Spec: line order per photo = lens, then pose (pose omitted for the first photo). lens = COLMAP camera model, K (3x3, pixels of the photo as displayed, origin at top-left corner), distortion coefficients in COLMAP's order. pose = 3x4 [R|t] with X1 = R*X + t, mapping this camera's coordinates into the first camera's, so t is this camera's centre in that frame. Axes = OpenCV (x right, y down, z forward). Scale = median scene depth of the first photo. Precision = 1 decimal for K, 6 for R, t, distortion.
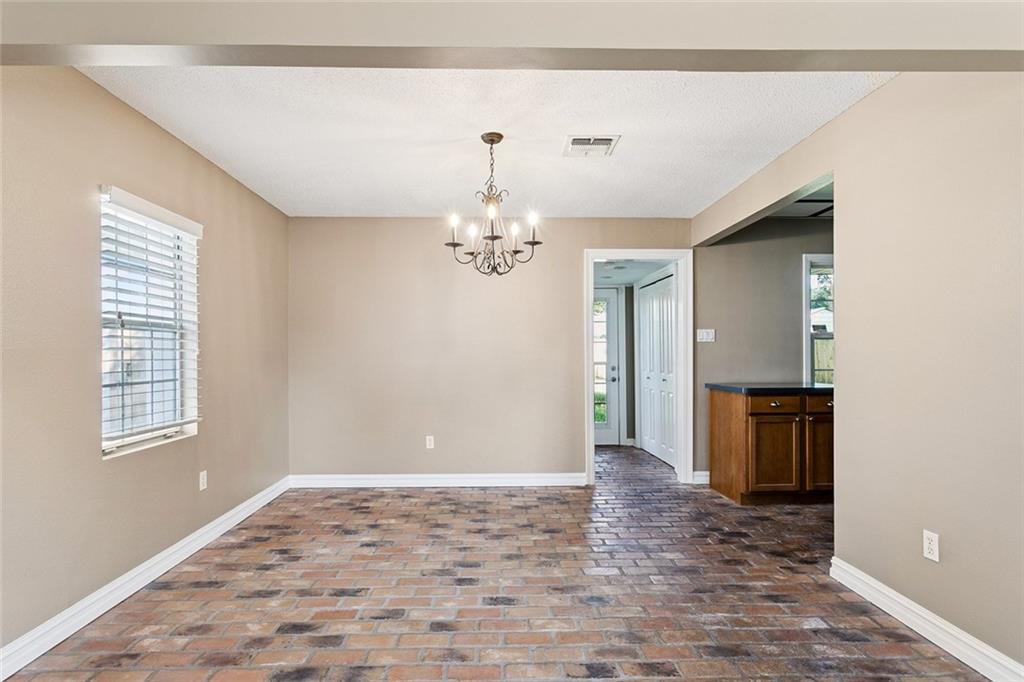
lens RADIAL K [[562.1, 0, 510.3], [0, 562.1, 356.0], [0, 0, 1]] dist [0.000164, 0.000044]
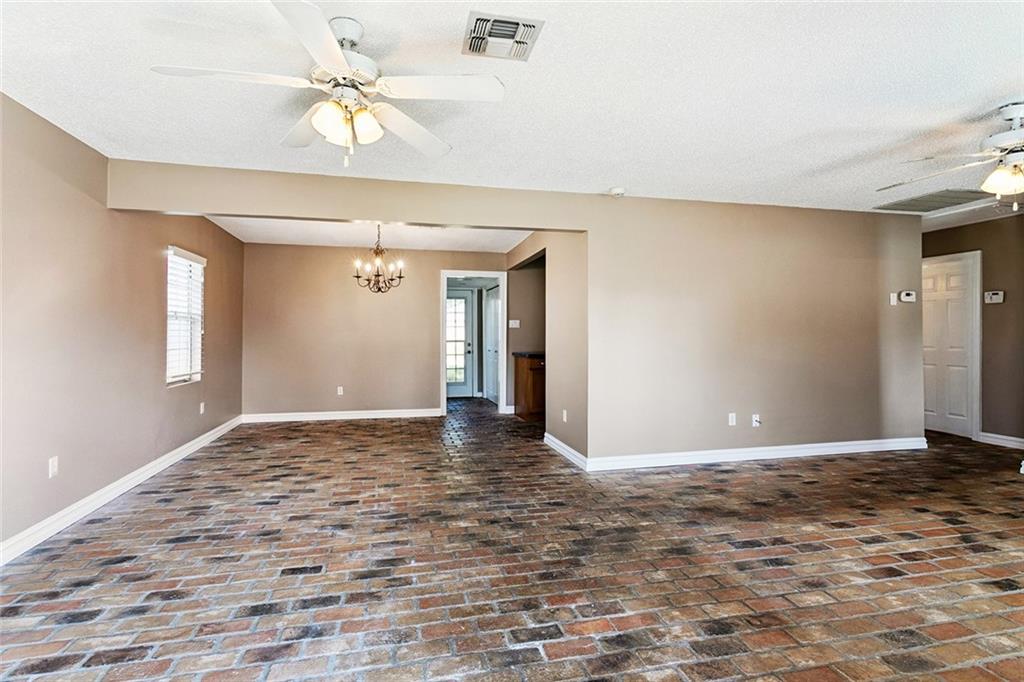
lens RADIAL K [[489.8, 0, 501.6], [0, 489.8, 325.2], [0, 0, 1]] dist [0.000499, 0.000348]
pose [[0.982176, 0.008953, 0.187748, 0.042704], [-0.004680, 0.999720, -0.023187, 0.001286], [-0.187903, 0.021895, 0.981943, -0.445634]]
